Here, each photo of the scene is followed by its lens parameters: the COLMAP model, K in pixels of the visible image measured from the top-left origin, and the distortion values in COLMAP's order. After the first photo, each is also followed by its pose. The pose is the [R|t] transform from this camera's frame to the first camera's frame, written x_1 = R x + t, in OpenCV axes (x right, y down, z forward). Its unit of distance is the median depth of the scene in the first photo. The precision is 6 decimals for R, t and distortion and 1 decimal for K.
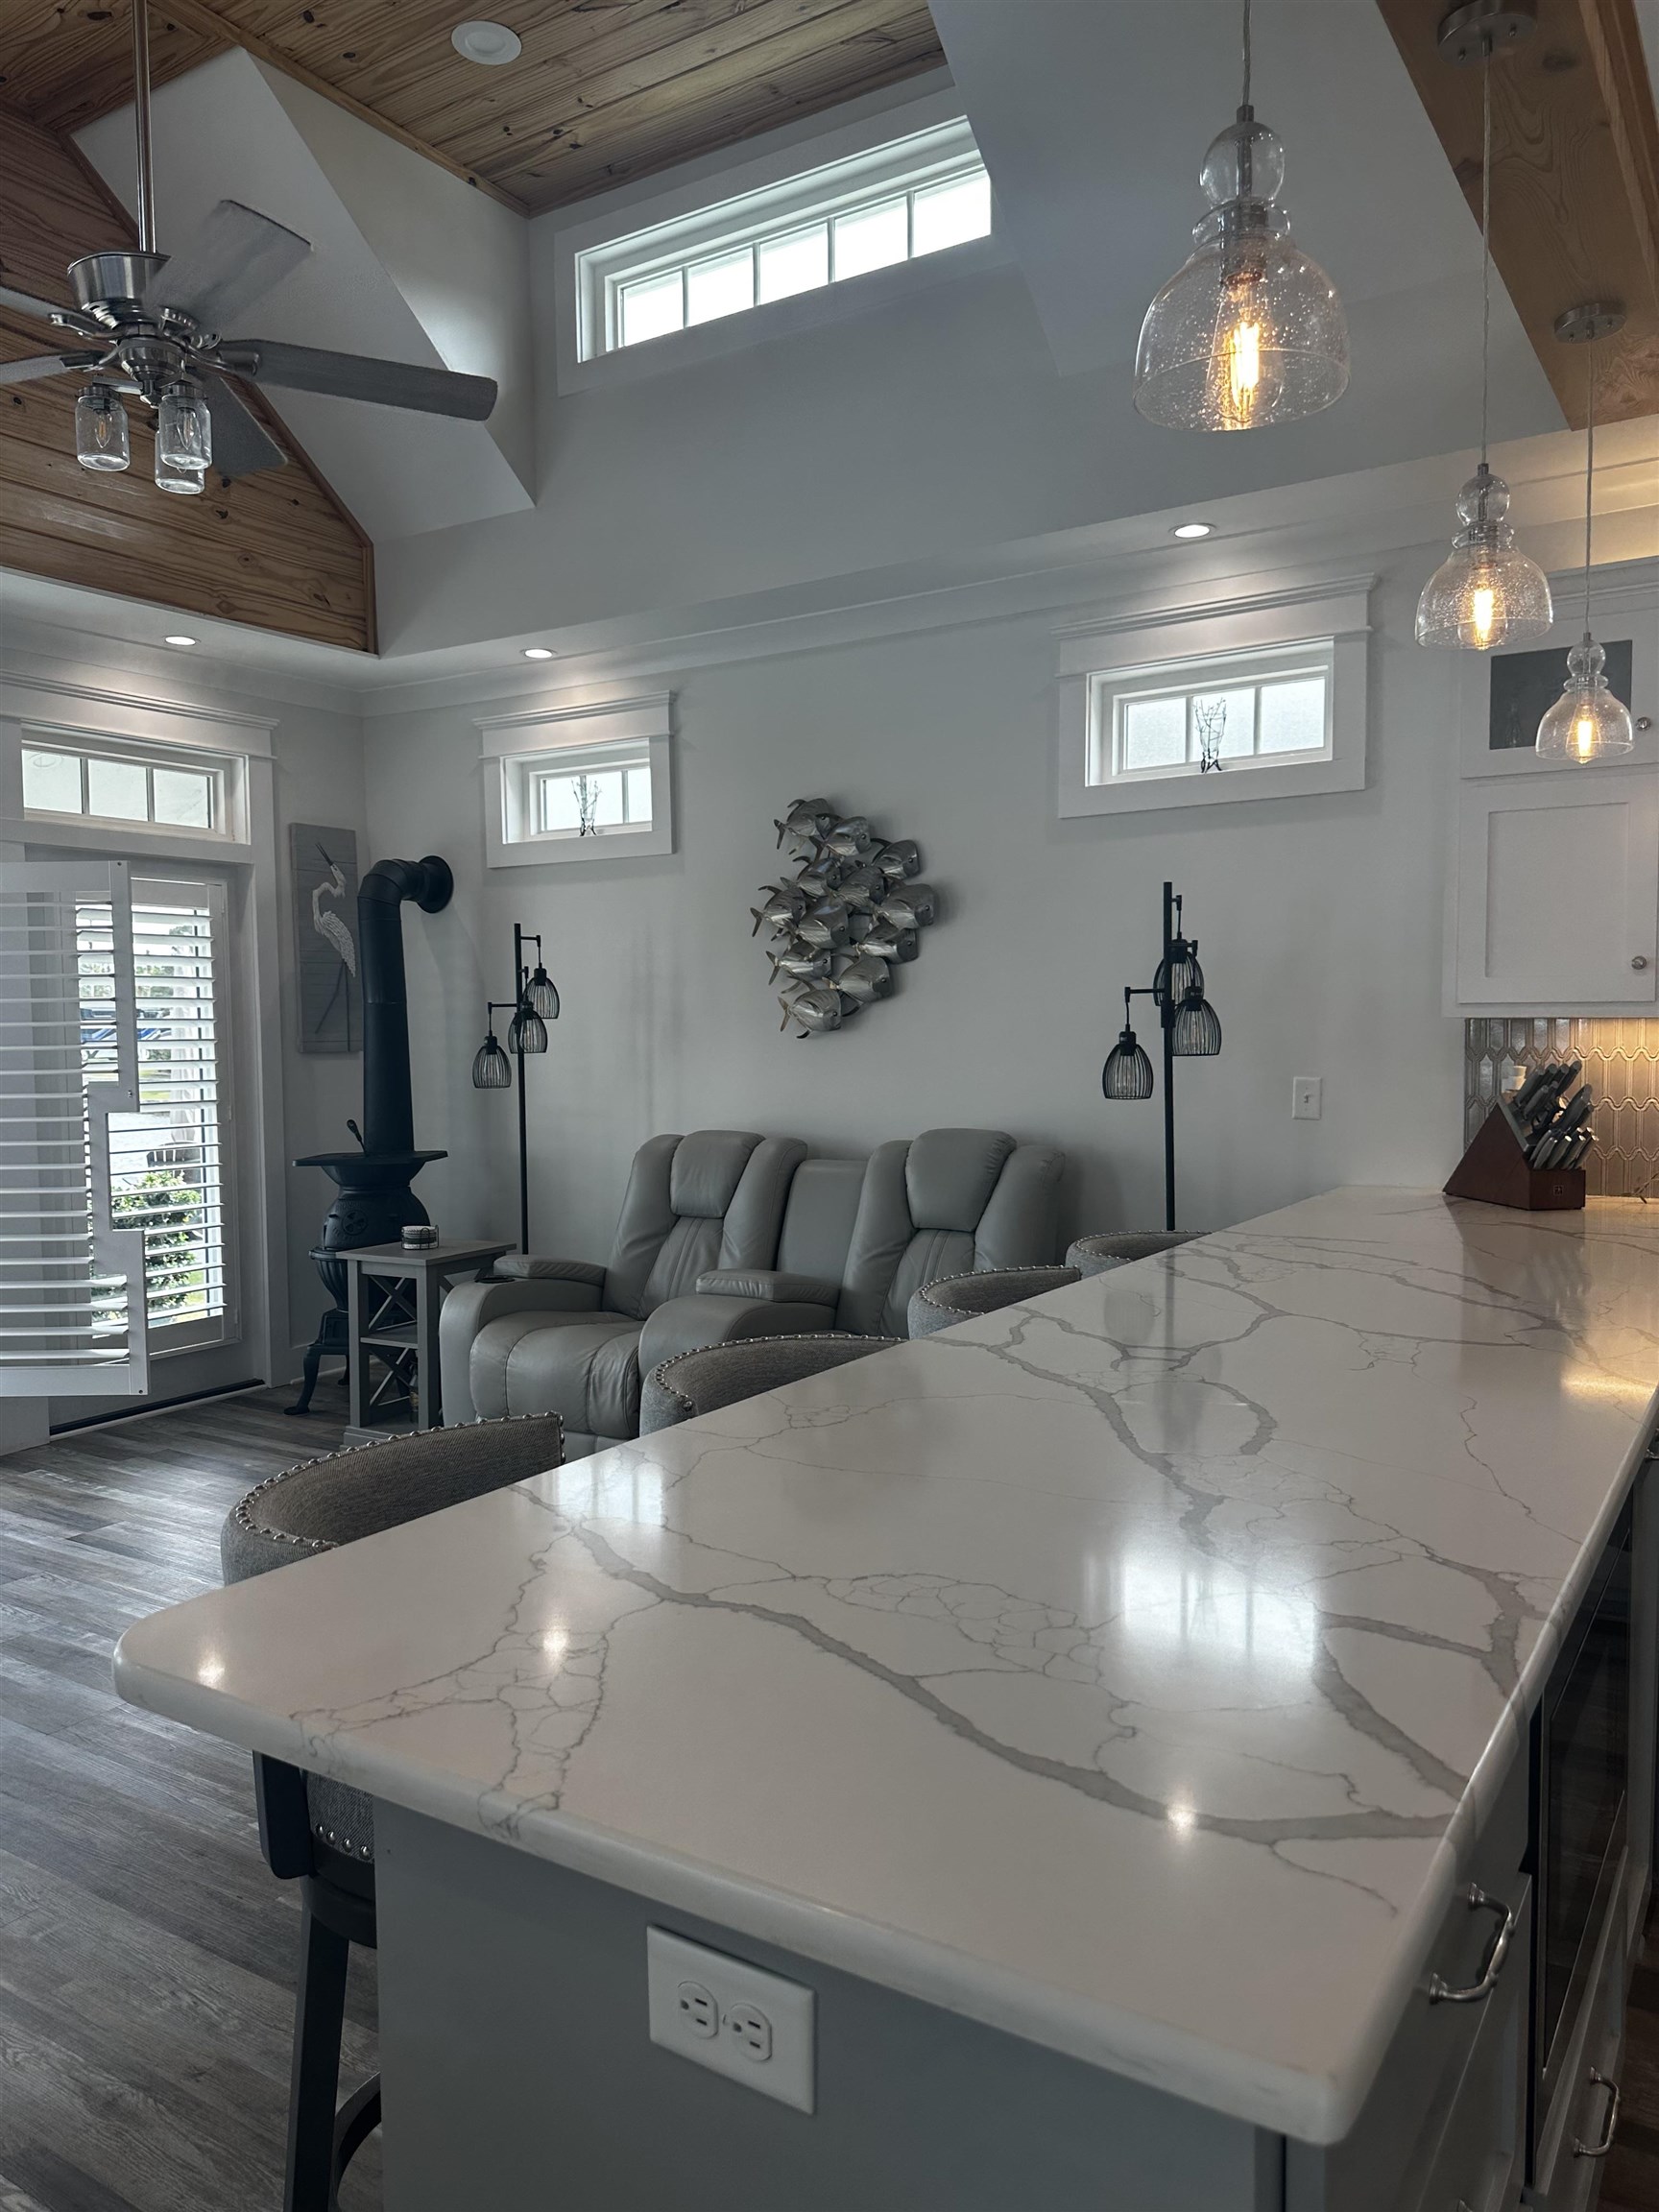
lens RADIAL K [[1559.5, 0, 837.5], [0, 1559.5, 1104.3], [0, 0, 1]] dist [0.061981, -0.077677]
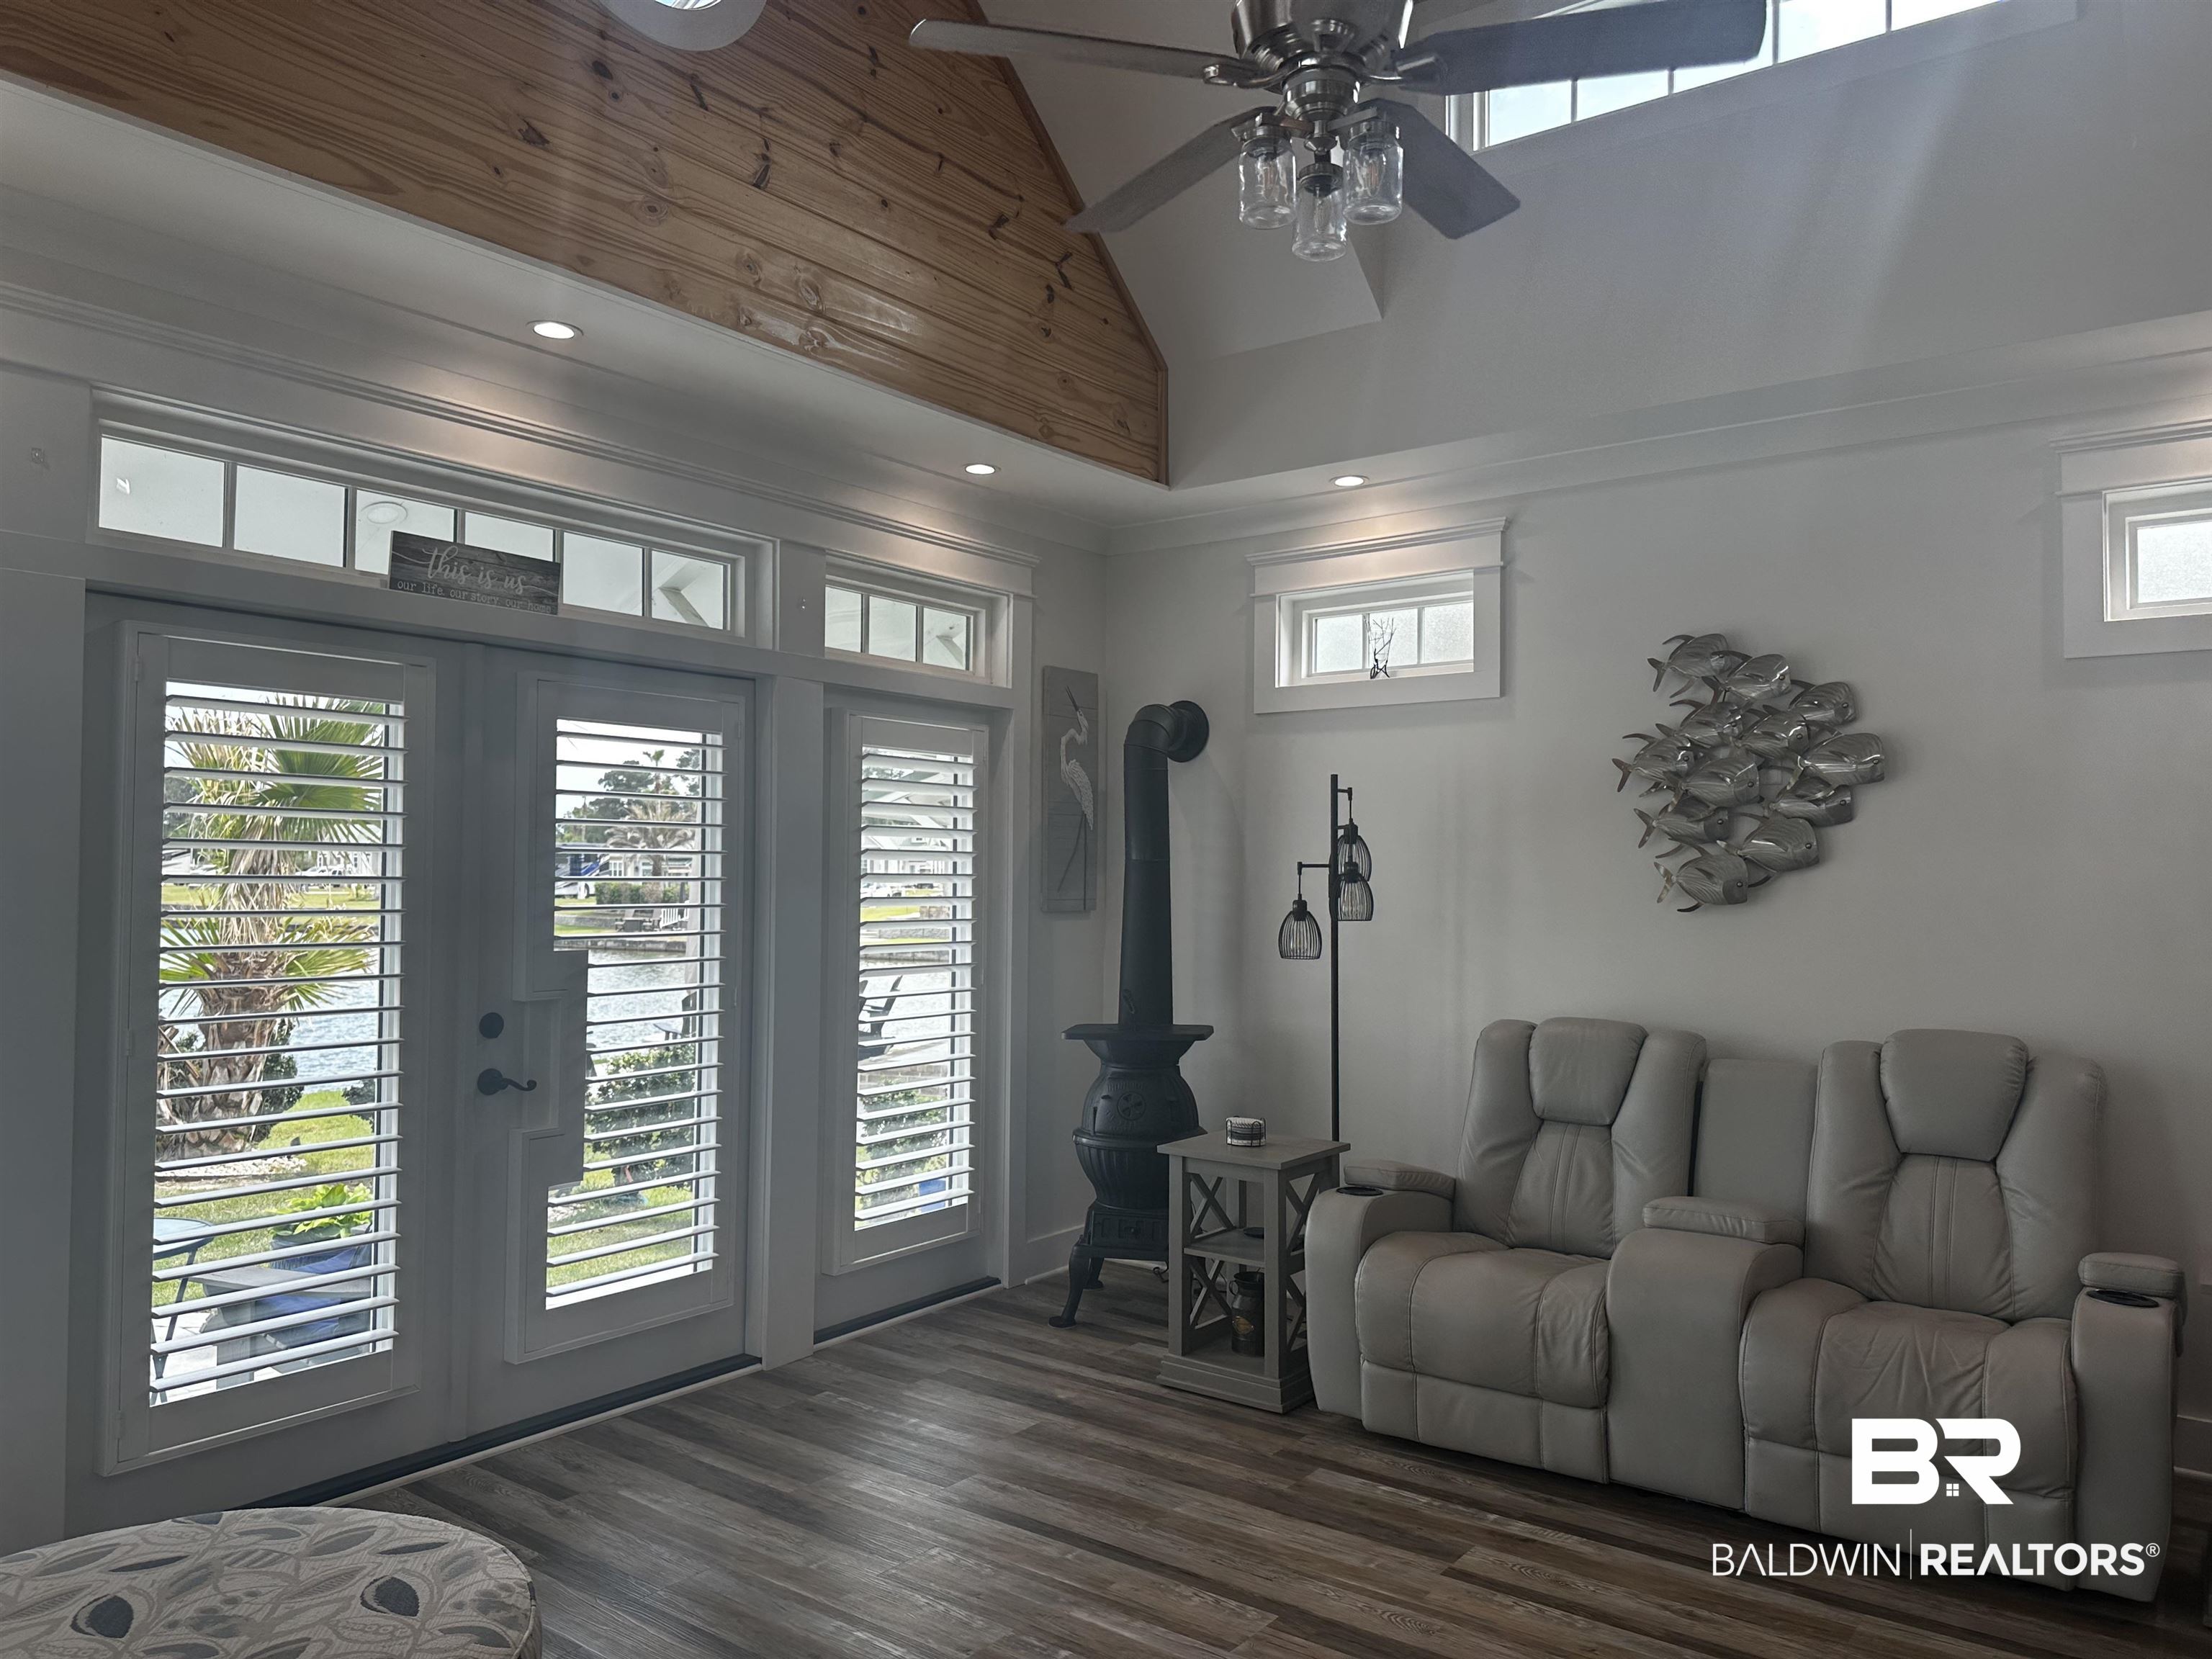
lens RADIAL K [[1559.5, 0, 1108.3], [0, 1559.5, 812.9], [0, 0, 1]] dist [0.061981, -0.077677]
pose [[0.994741, 0.015580, -0.101234, -0.256545], [-0.024685, 0.995698, -0.089311, -0.012171], [0.099407, 0.091340, 0.990846, 0.116615]]
